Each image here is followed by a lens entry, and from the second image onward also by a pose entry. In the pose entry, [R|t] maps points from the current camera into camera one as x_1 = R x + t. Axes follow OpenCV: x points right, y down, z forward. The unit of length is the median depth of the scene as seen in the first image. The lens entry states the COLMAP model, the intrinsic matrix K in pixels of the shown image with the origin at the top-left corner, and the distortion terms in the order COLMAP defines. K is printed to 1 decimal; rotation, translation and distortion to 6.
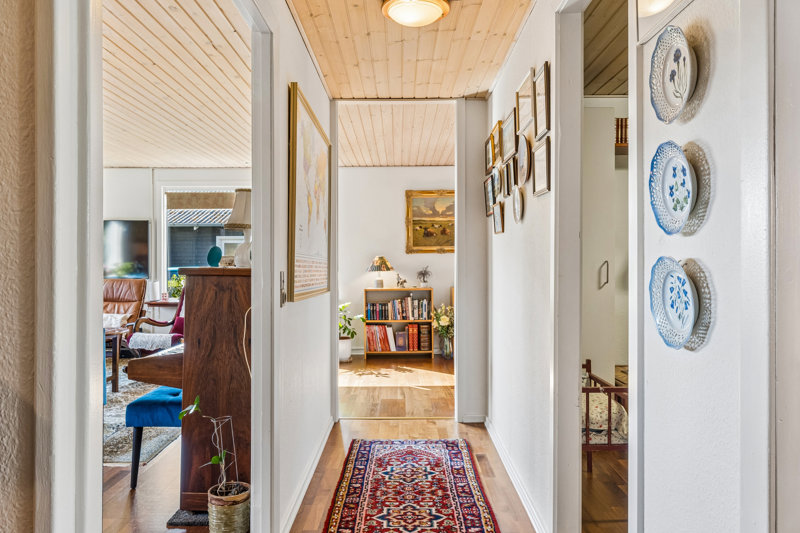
lens RADIAL K [[563.4, 0, 400.0], [0, 563.4, 266.5], [0, 0, 1]] dist [-0.000079, -0.000039]
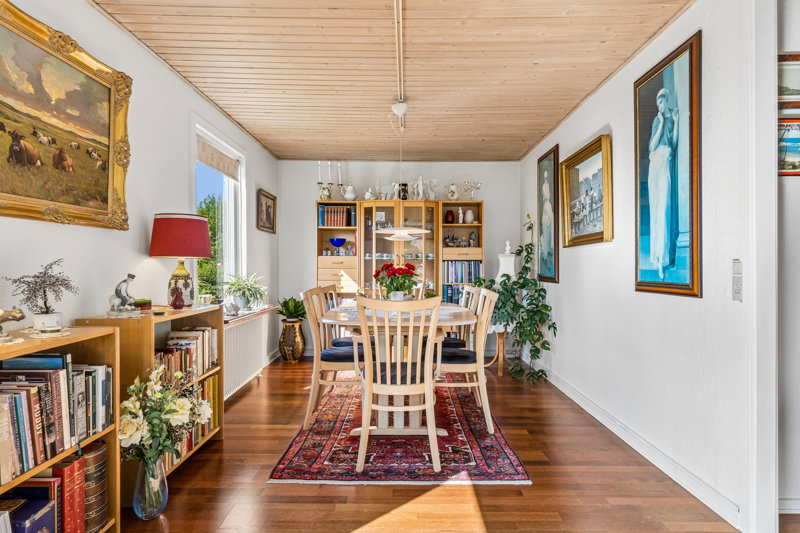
lens RADIAL K [[477.5, 0, 400.0], [0, 477.5, 266.5], [0, 0, 1]] dist [-0.001211, -0.000164]
pose [[-0.013679, 0.003091, 0.999902, -0.214008], [0.008625, 0.999958, -0.002973, 0.005121], [-0.999869, 0.008583, -0.013705, 0.799016]]
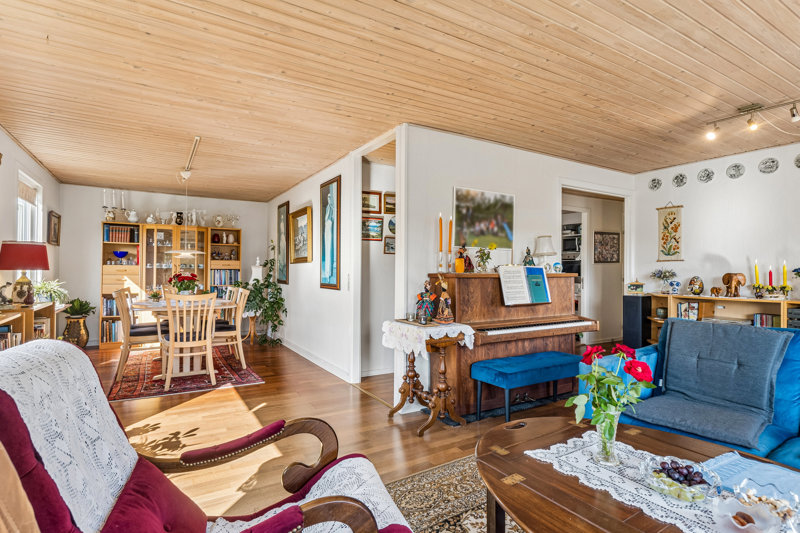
lens RADIAL K [[419.3, 0, 400.0], [0, 419.3, 266.5], [0, 0, 1]] dist [-0.000622, 0.000020]
pose [[-0.522084, 0.007802, 0.852858, -0.498794], [0.002544, 0.999968, -0.007590, -0.004561], [-0.852890, -0.001793, -0.522087, 0.852755]]
